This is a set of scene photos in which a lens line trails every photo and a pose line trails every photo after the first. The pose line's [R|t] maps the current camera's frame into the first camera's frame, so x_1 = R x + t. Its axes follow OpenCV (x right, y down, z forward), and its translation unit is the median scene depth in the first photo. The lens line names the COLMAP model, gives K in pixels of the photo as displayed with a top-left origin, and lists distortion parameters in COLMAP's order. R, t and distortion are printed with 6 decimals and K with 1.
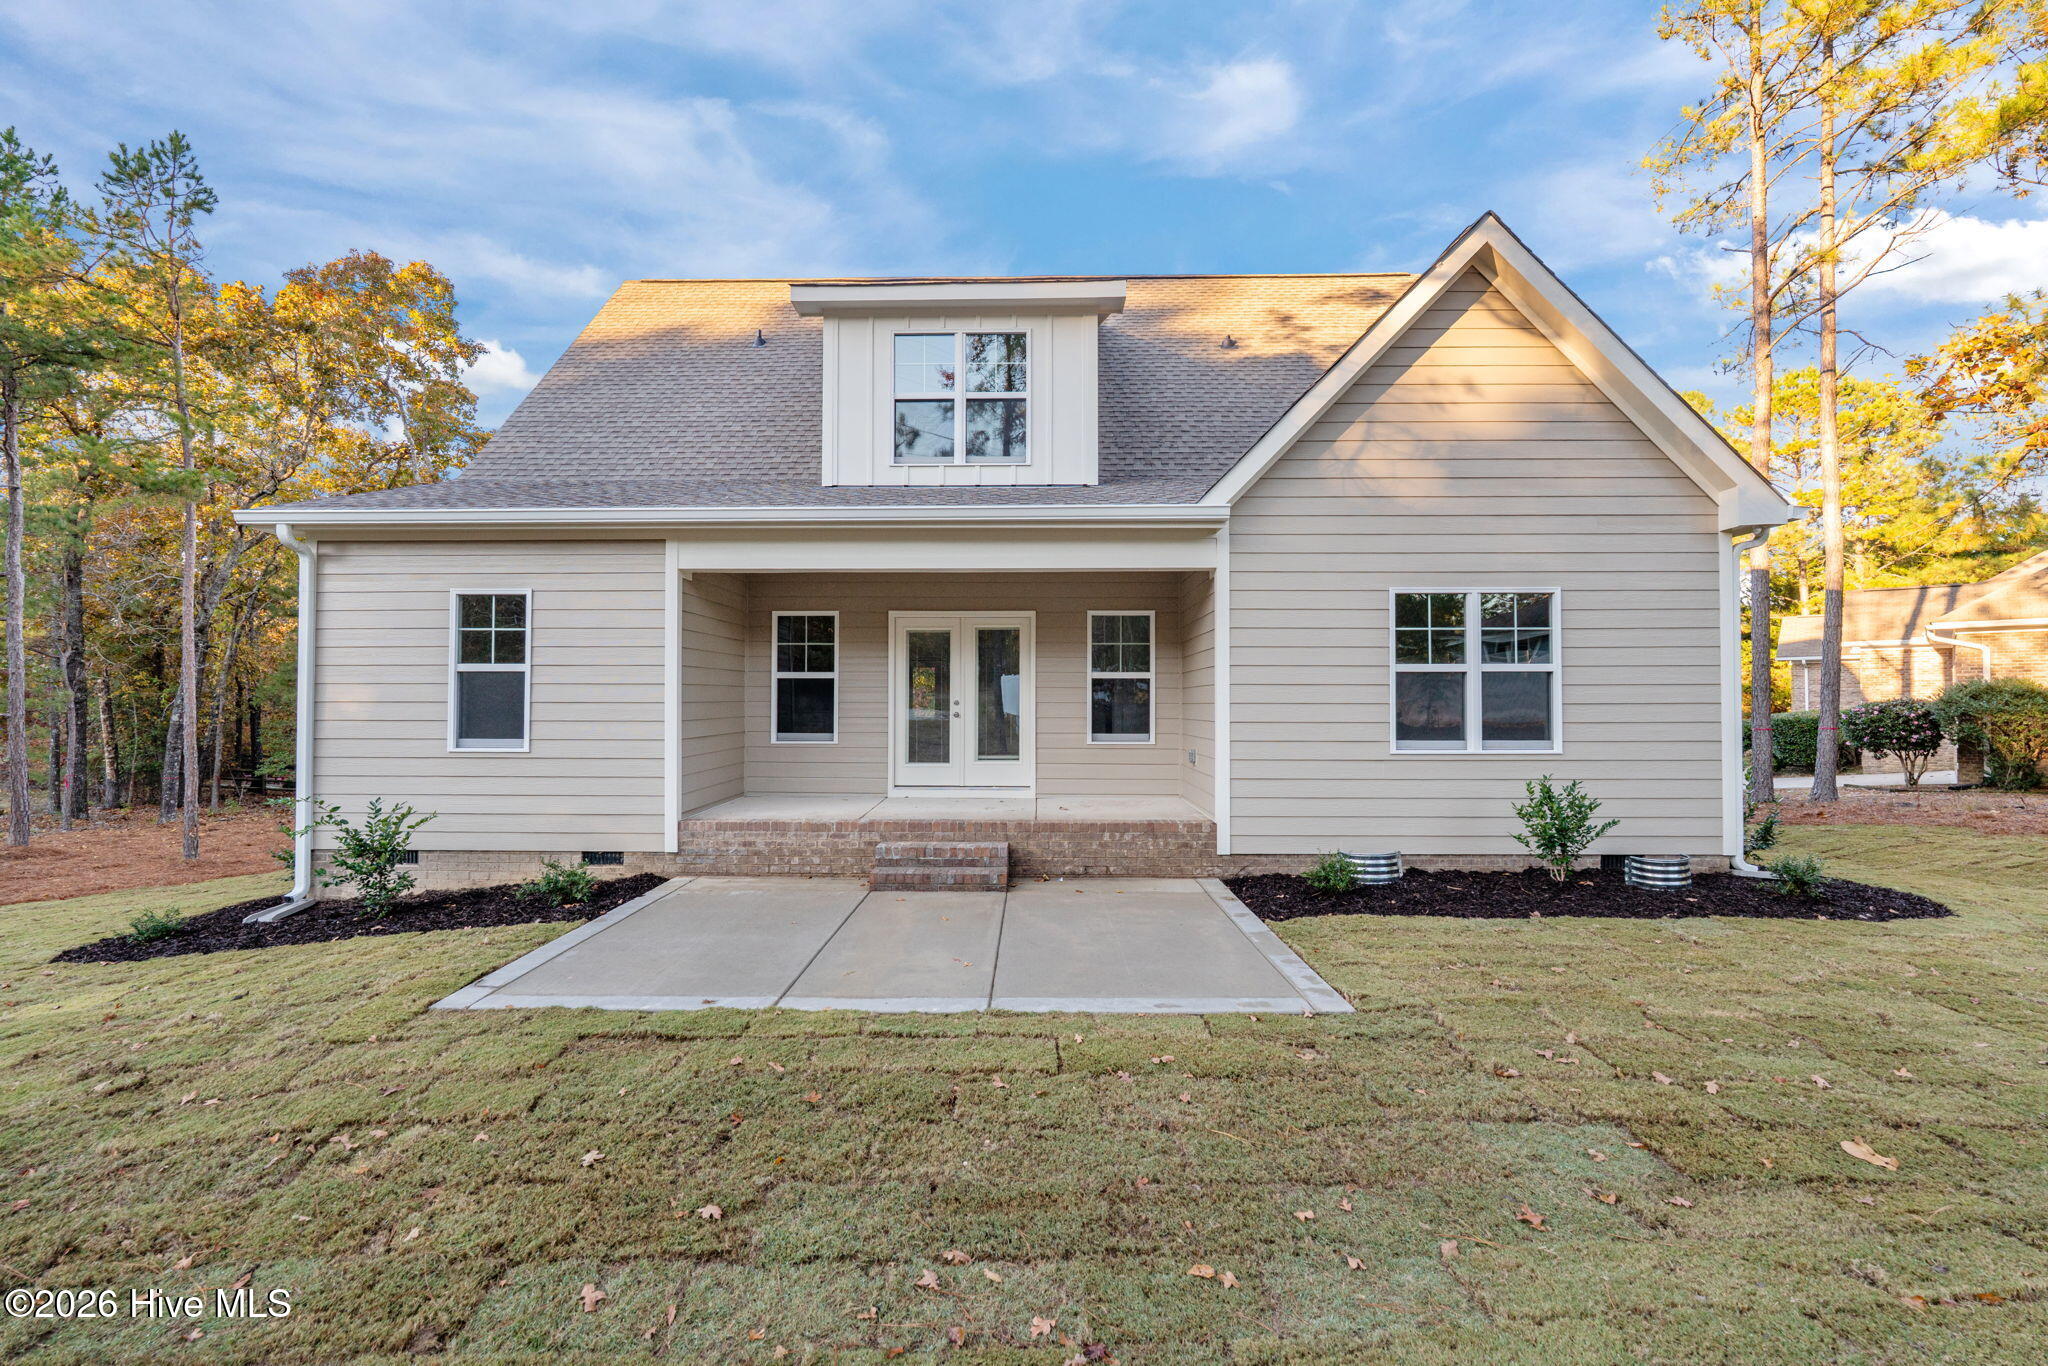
lens RADIAL K [[920.2, 0, 1014.9], [0, 920.2, 691.0], [0, 0, 1]] dist [-0.002053, 0.000009]
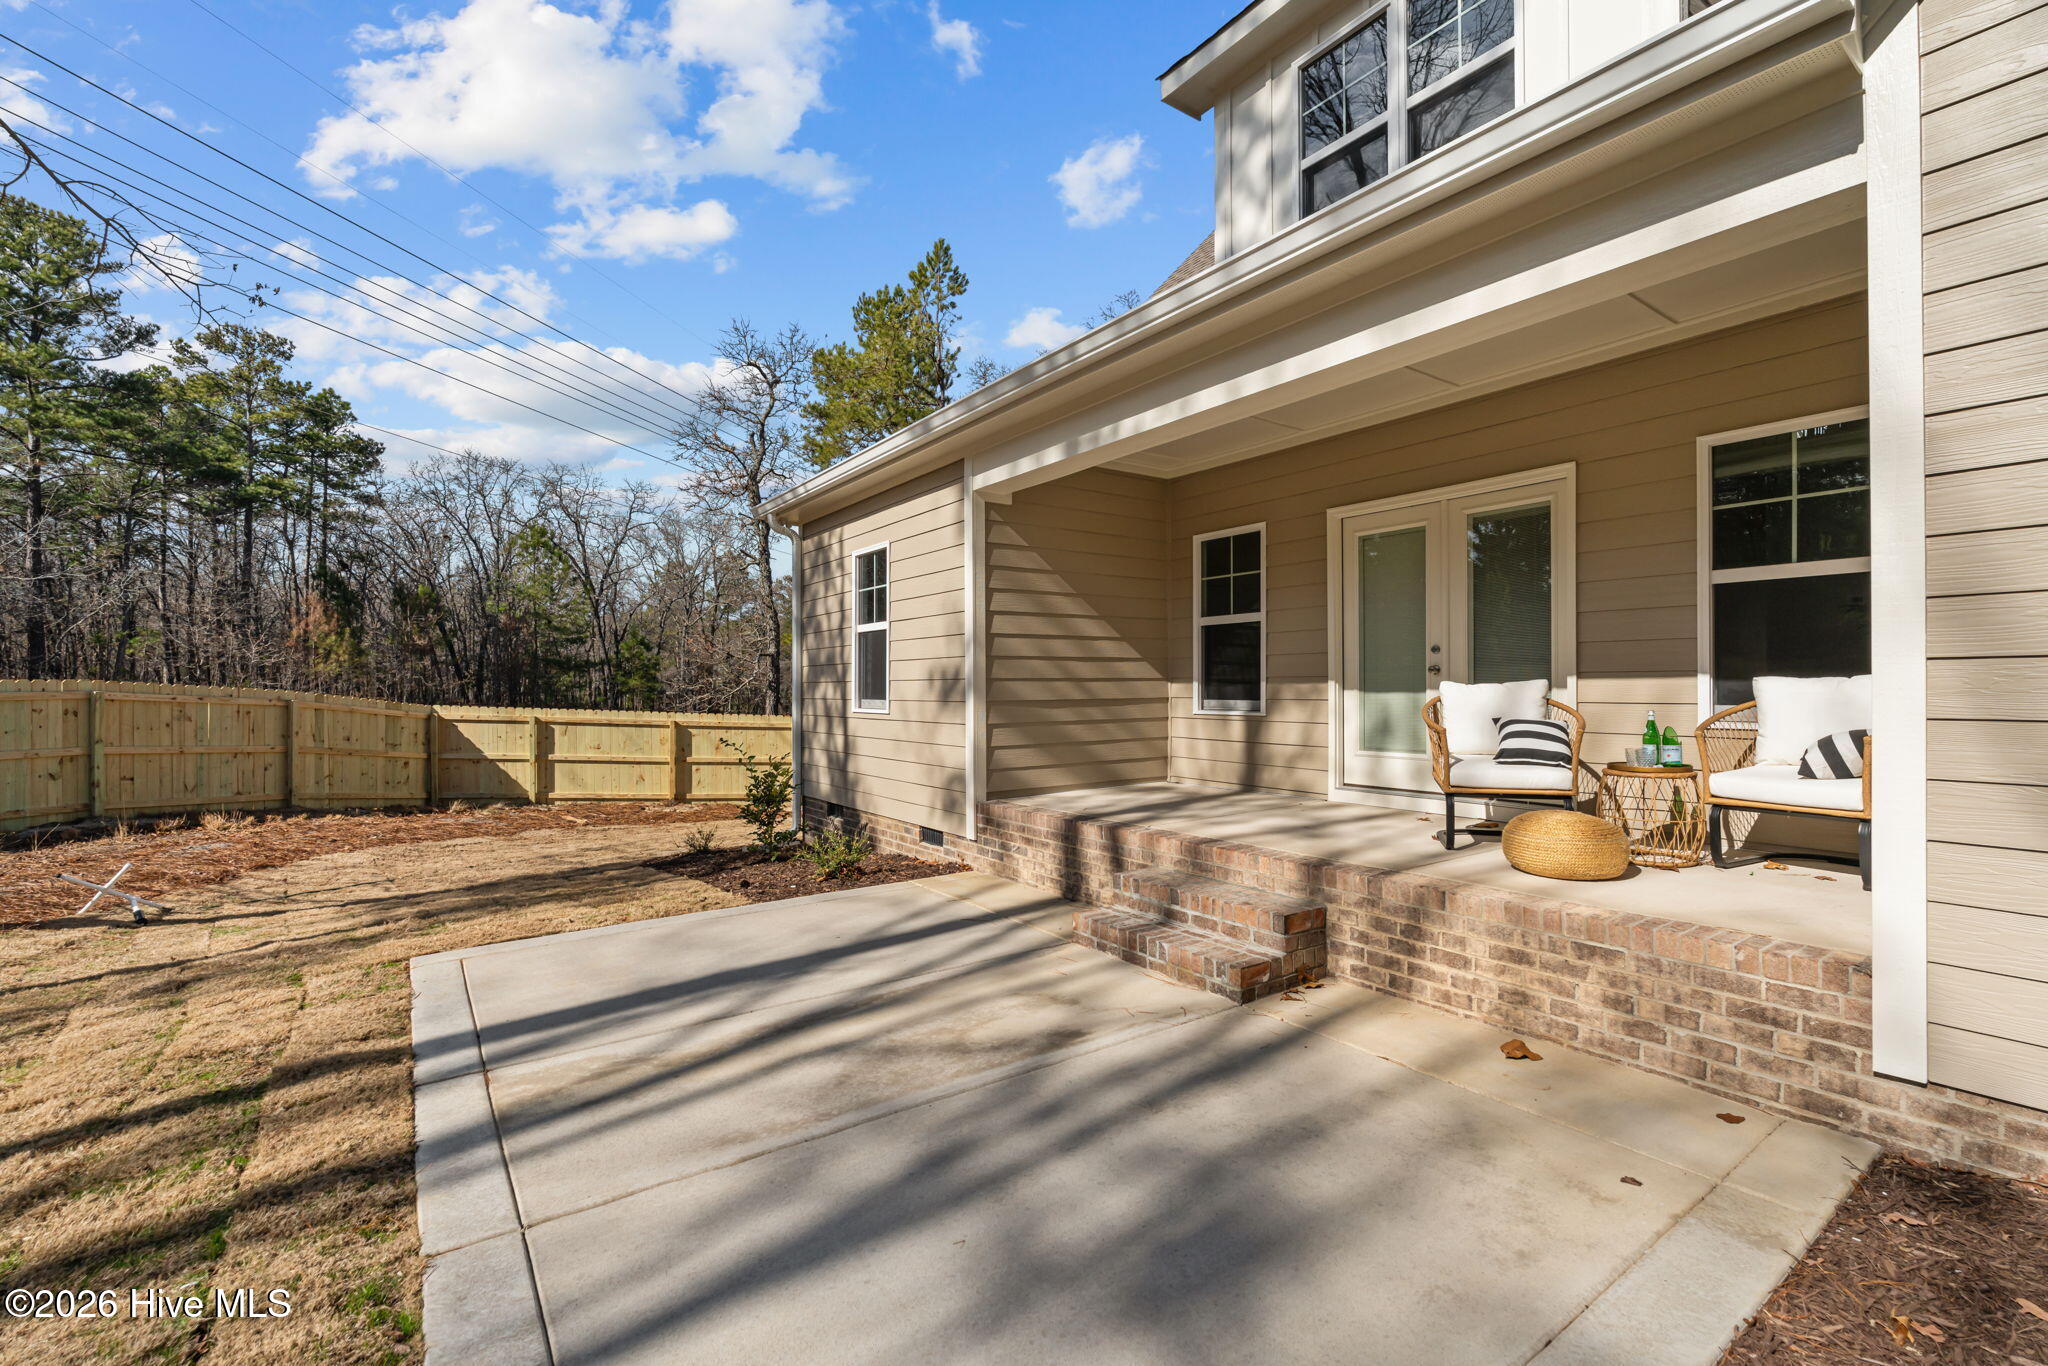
lens RADIAL K [[891.0, 0, 1017.9], [0, 891.0, 685.9], [0, 0, 1]] dist [-0.006461, -0.000212]
pose [[0.590591, -0.005994, -0.806949, 0.281085], [0.015085, 0.999880, 0.003614, 0.035760], [0.806830, -0.014308, 0.590610, 0.552983]]
